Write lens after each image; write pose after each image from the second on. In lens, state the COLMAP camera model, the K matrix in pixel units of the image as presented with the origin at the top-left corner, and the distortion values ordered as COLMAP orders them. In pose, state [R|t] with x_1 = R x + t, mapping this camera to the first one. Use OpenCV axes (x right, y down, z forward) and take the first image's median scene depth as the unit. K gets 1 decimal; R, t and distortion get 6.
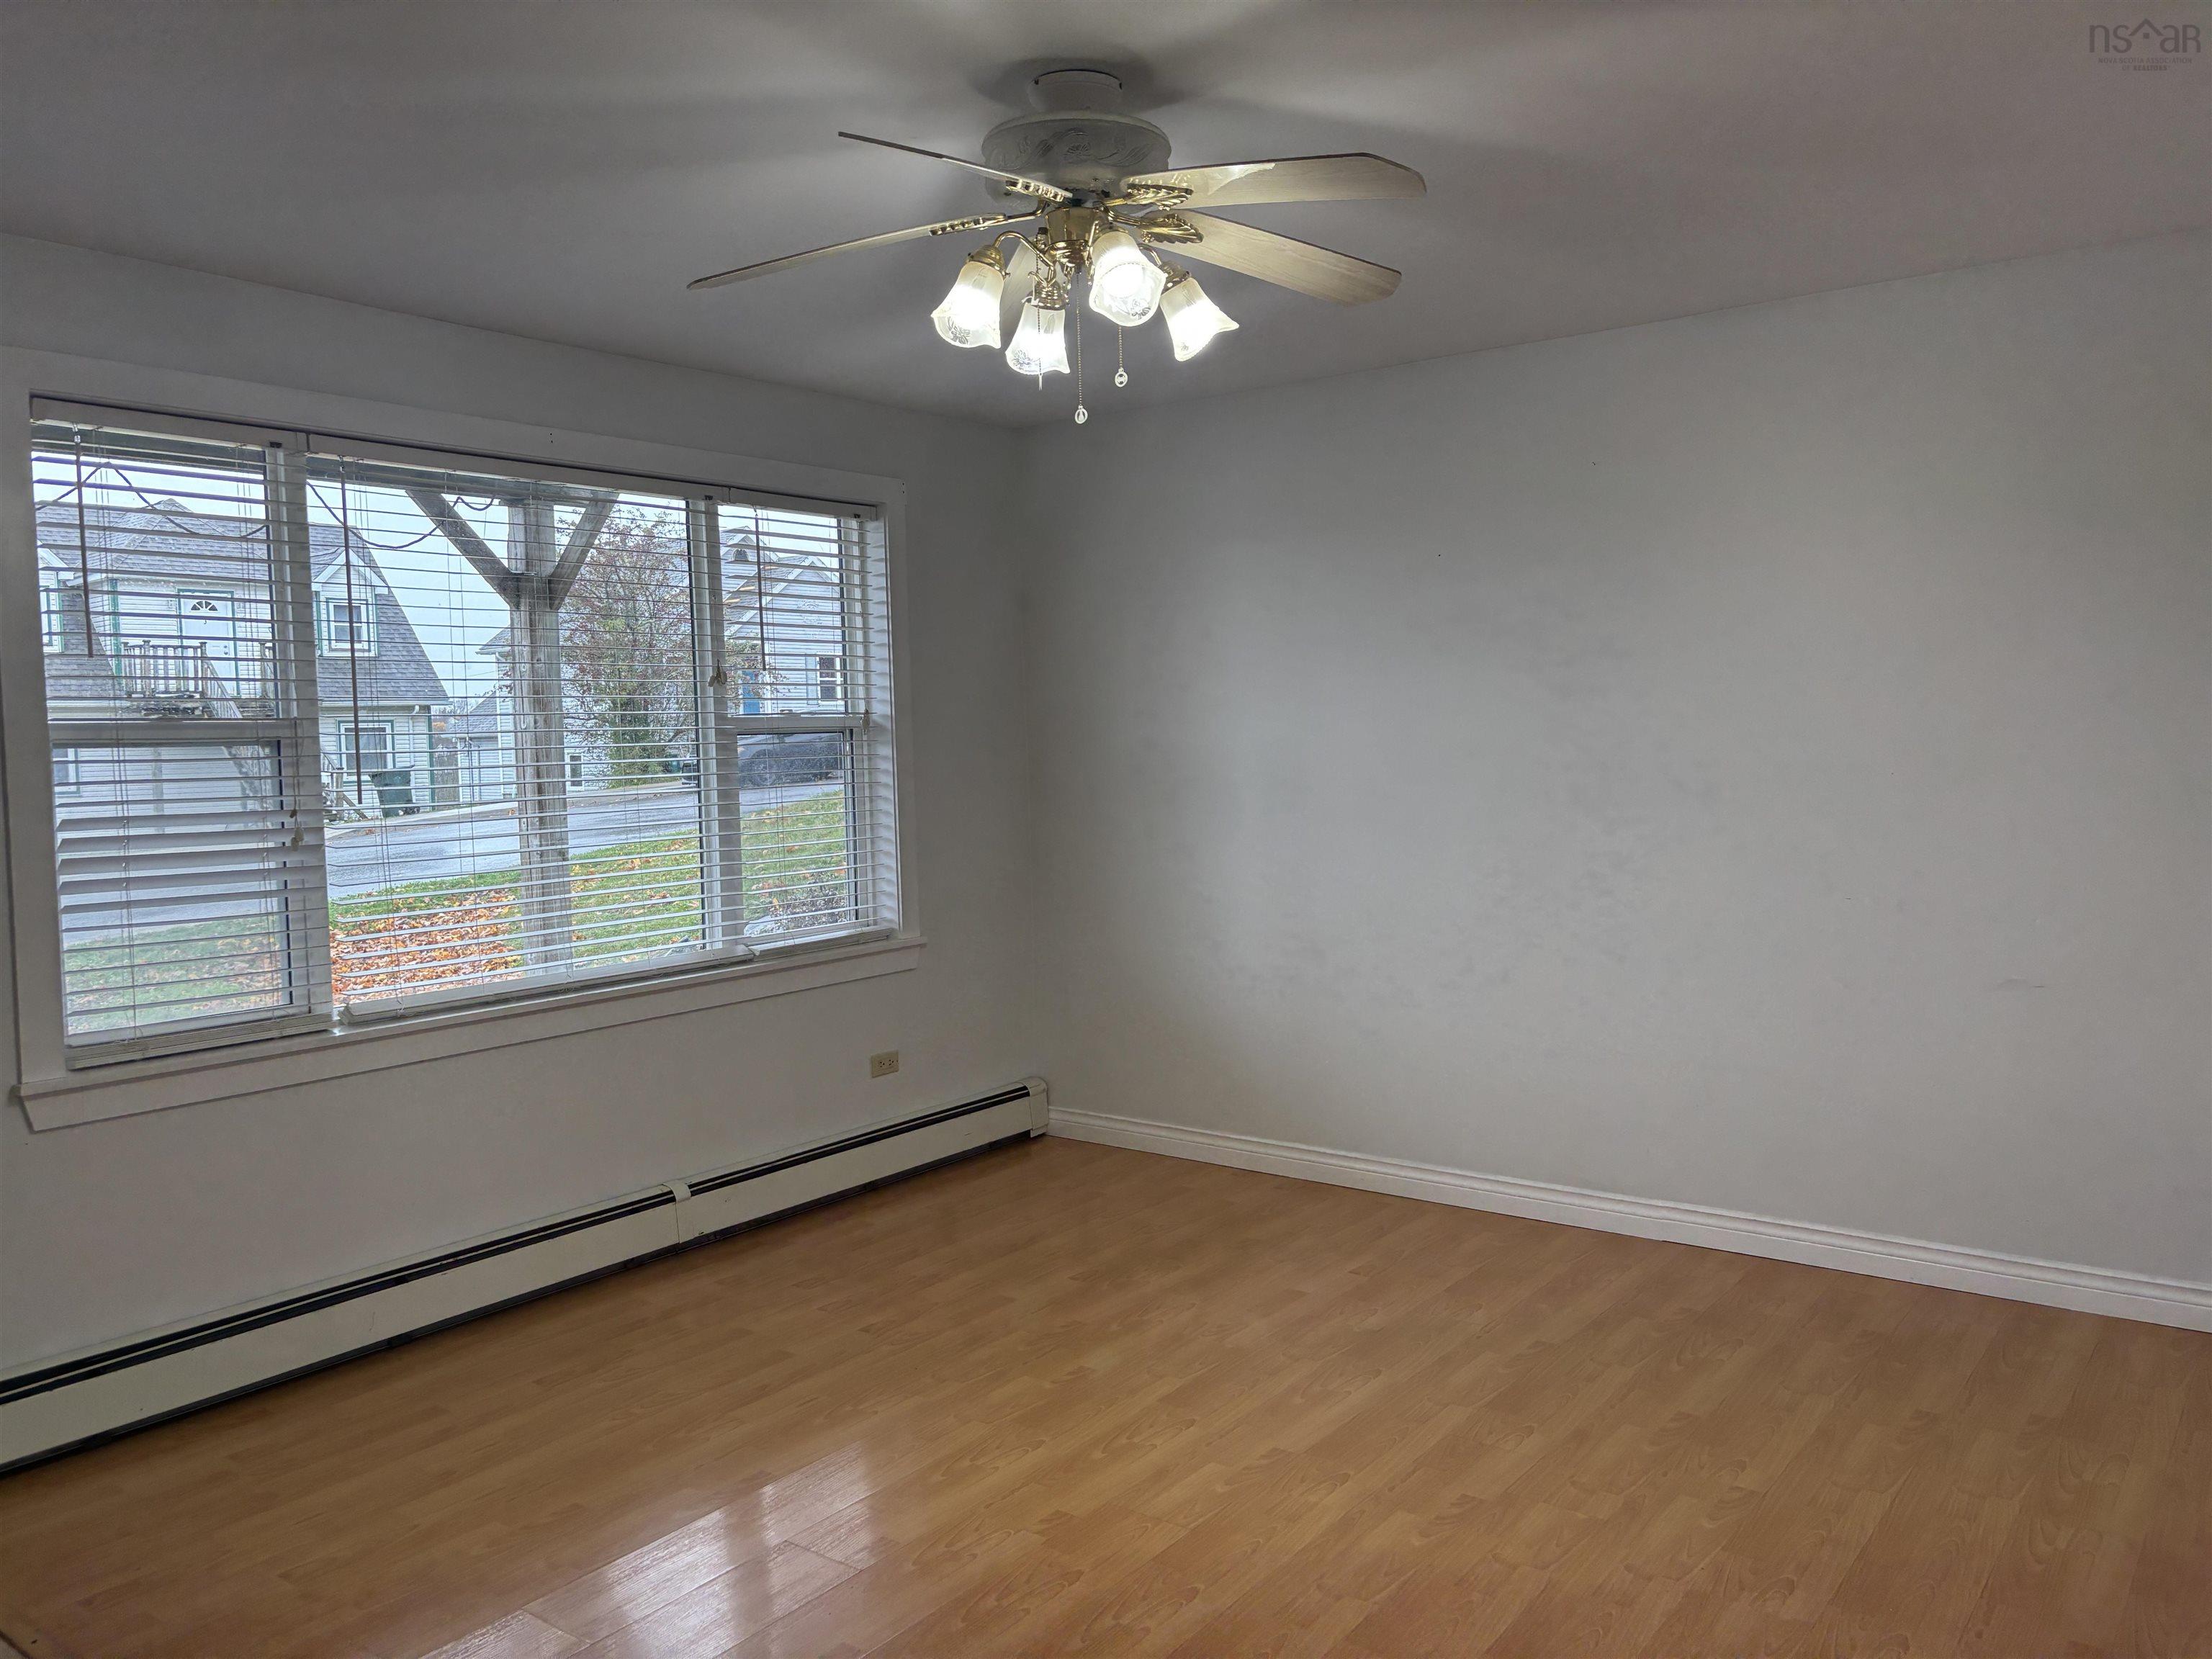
lens RADIAL K [[1686.8, 0, 1133.3], [0, 1686.8, 823.5], [0, 0, 1]] dist [0.059712, 0.000822]
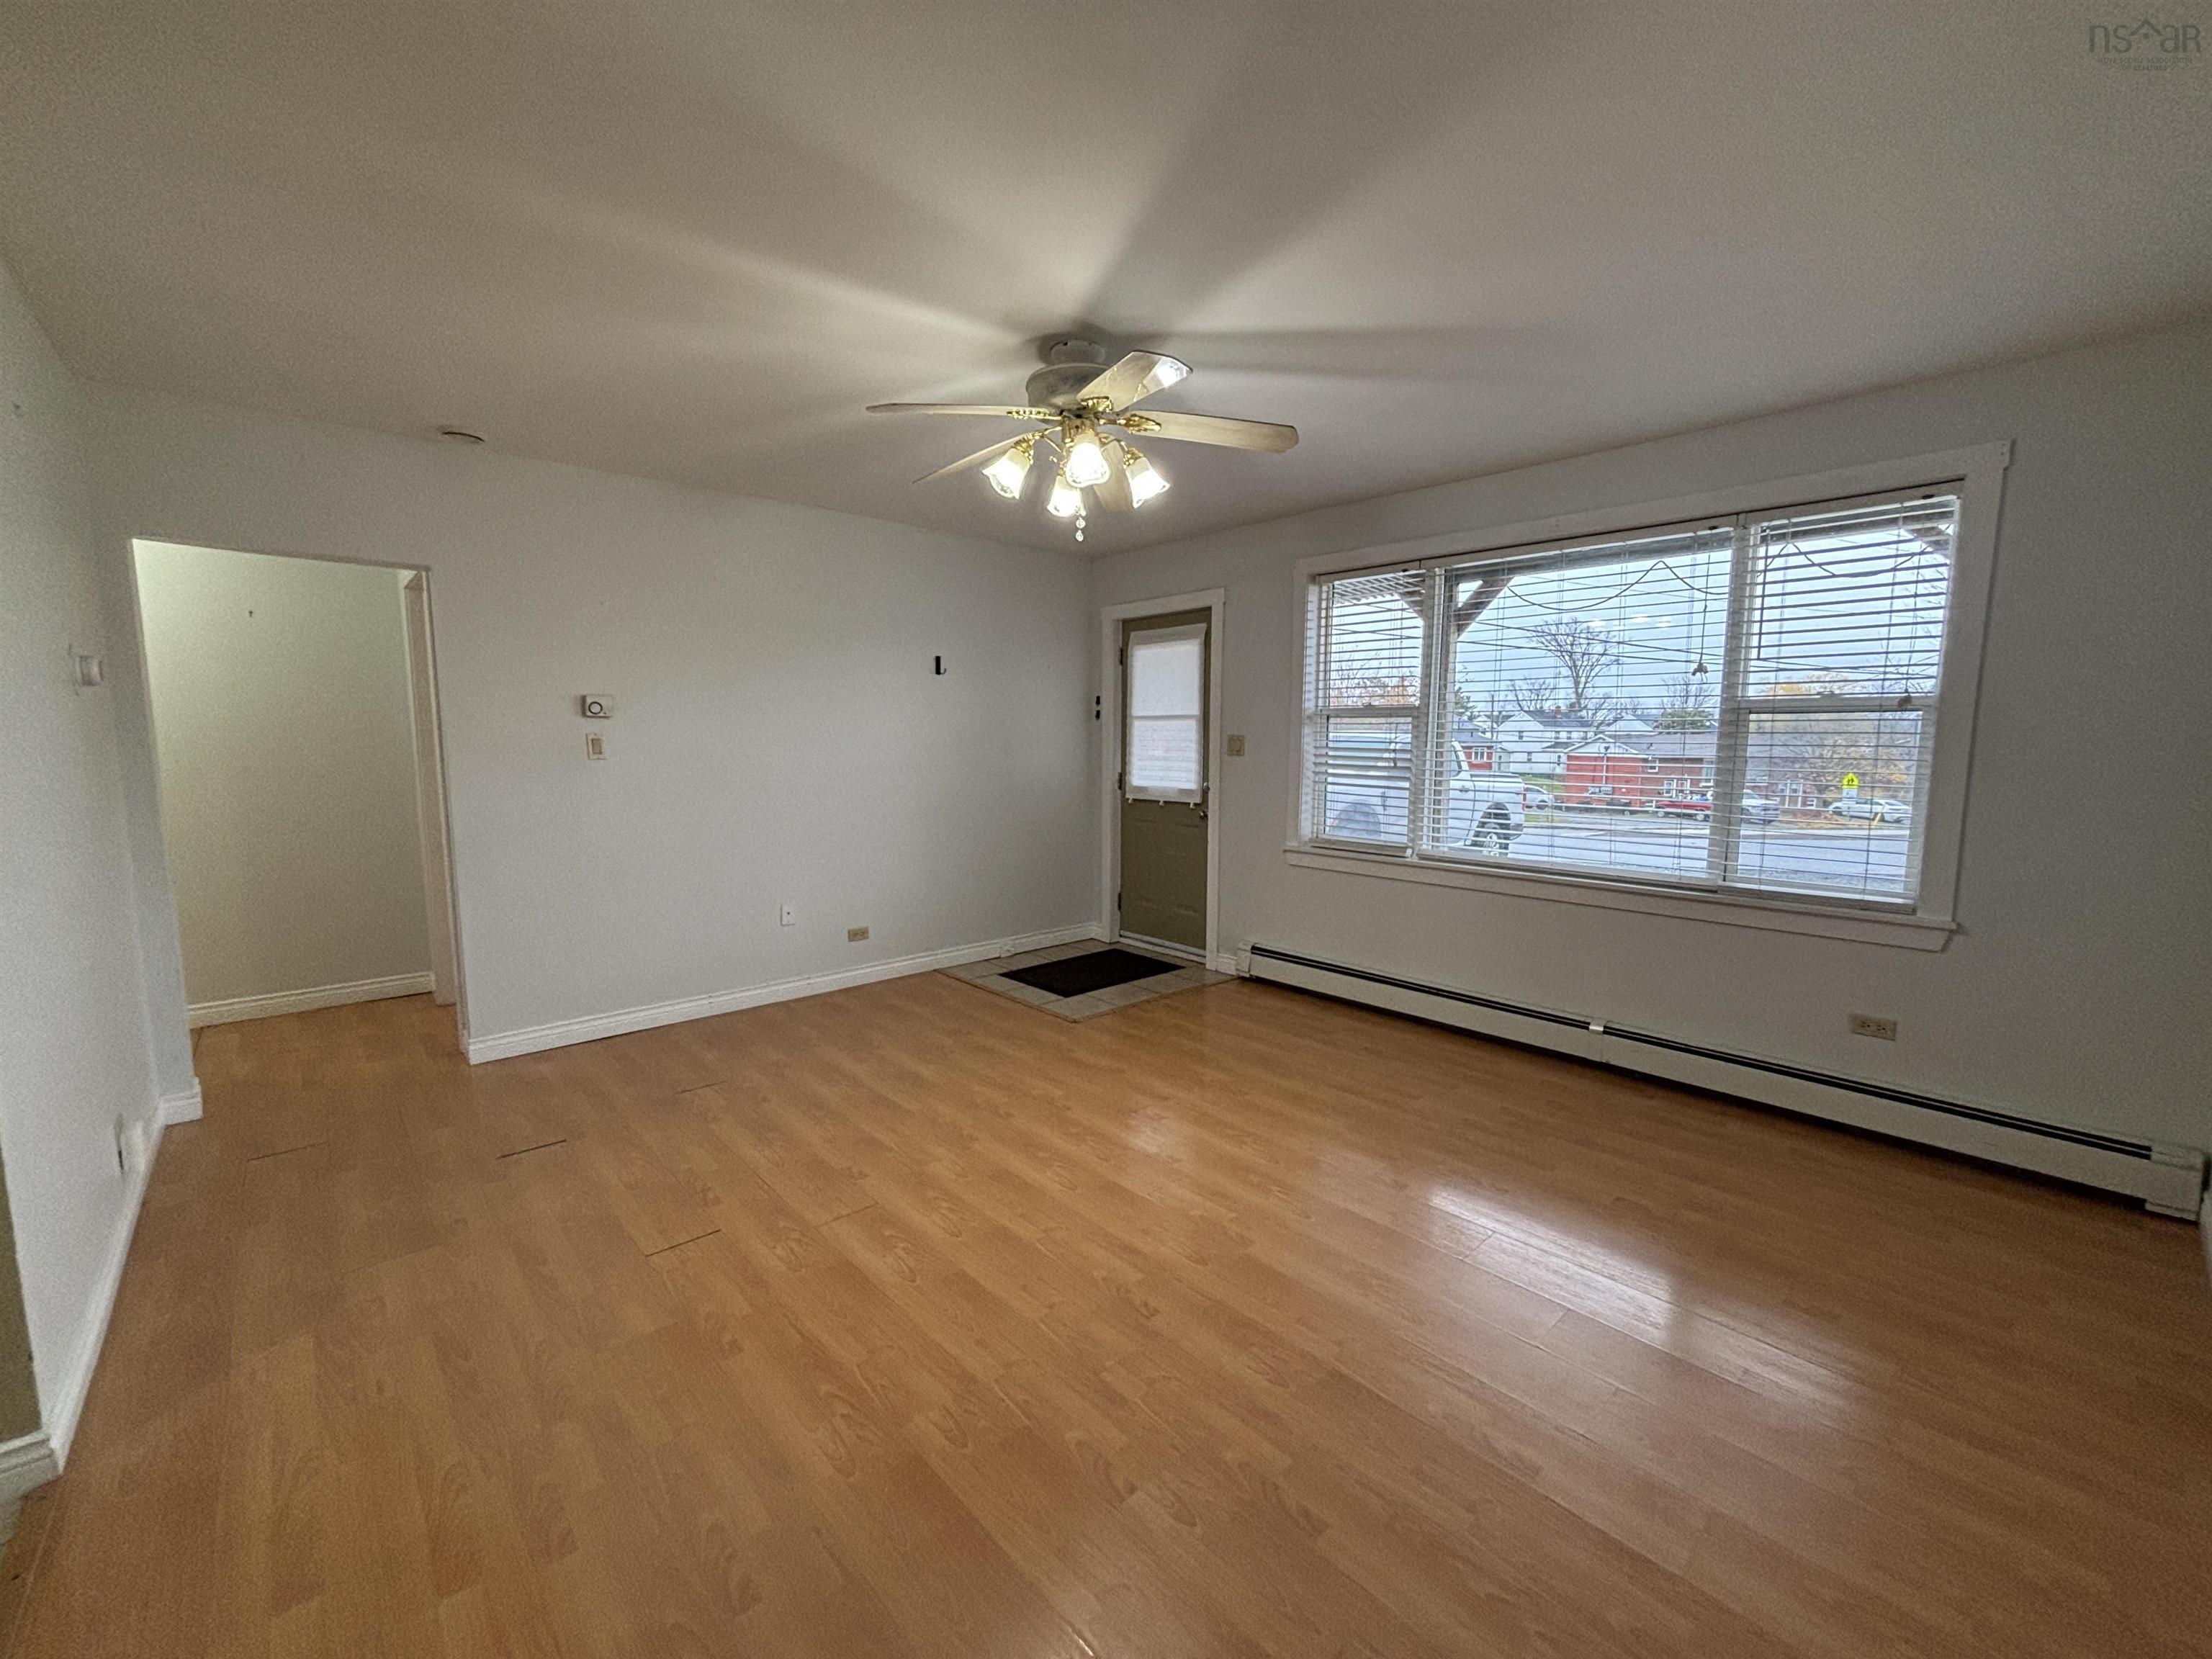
lens RADIAL K [[900.2, 0, 1108.5], [0, 900.2, 837.5], [0, 0, 1]] dist [0.005869, -0.000280]
pose [[-0.187194, 0.136295, -0.972822, 0.650436], [-0.057928, 0.987073, 0.149439, -0.042983], [0.980613, 0.084328, -0.176878, 0.847564]]
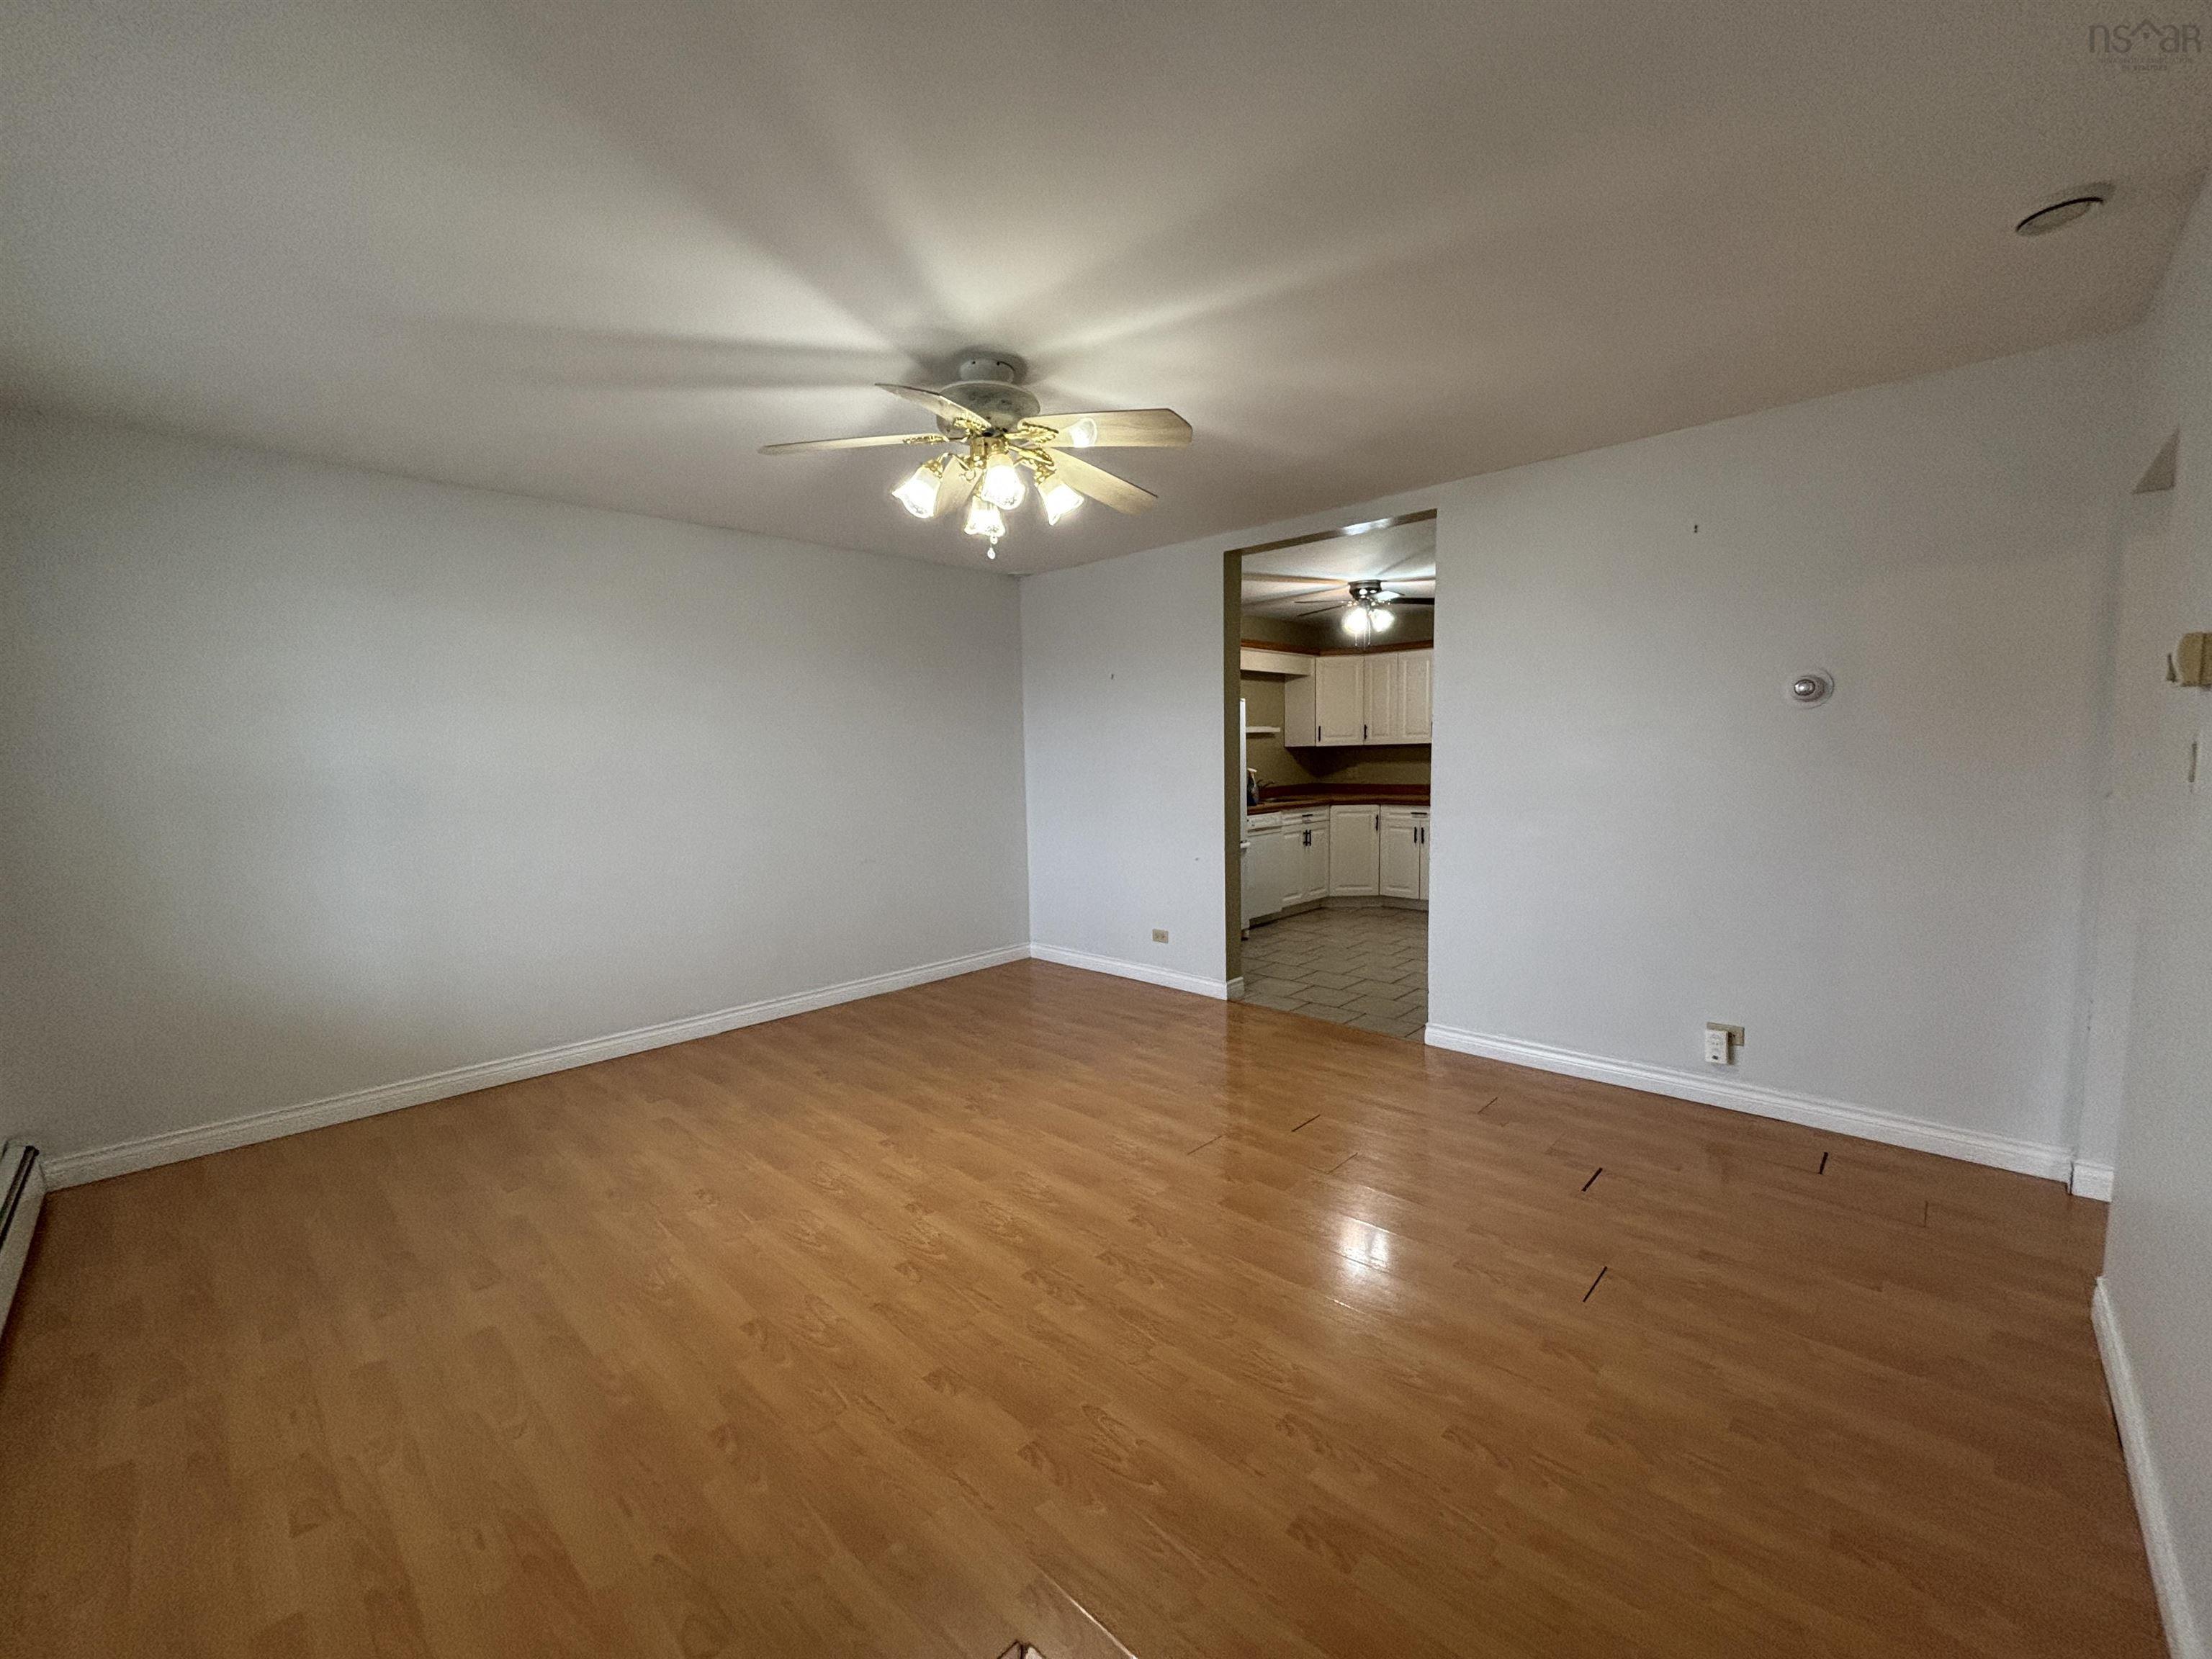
lens RADIAL K [[900.2, 0, 1108.5], [0, 900.2, 837.5], [0, 0, 1]] dist [0.005869, -0.000280]
pose [[0.121497, -0.071888, 0.989985, -0.678809], [0.075067, 0.995183, 0.063053, 0.010324], [-0.989749, 0.066655, 0.126308, 0.538038]]
